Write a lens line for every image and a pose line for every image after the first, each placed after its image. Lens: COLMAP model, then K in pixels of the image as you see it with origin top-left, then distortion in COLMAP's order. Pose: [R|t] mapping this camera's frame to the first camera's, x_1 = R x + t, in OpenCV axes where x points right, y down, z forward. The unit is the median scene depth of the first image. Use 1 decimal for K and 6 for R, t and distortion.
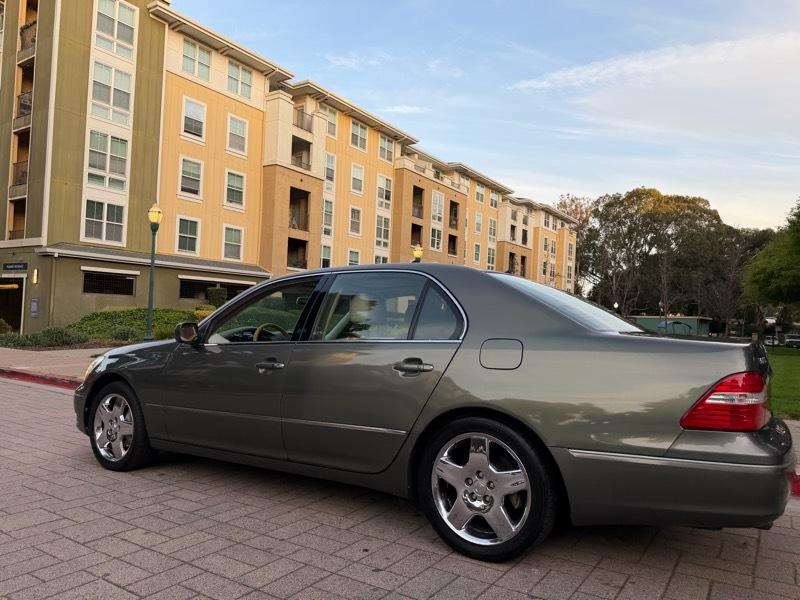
lens RADIAL K [[553.7, 0, 401.1], [0, 553.7, 303.9], [0, 0, 1]] dist [0.134193, -0.225513]
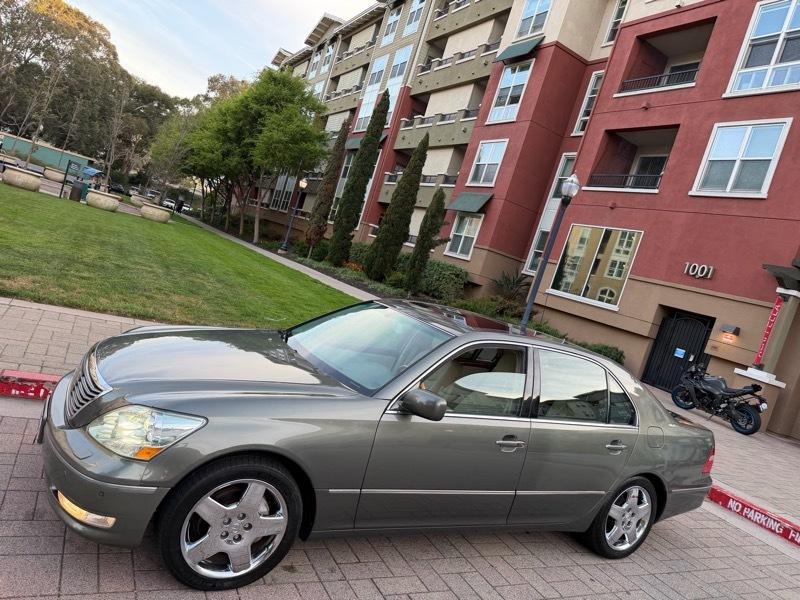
lens RADIAL K [[552.4, 0, 403.2], [0, 552.4, 305.8], [0, 0, 1]] dist [0.067261, -0.091361]
pose [[0.460036, 0.033149, 0.887281, -0.108767], [-0.297303, 0.947369, 0.118751, -0.016632], [-0.836647, -0.318421, 0.445680, 0.070230]]
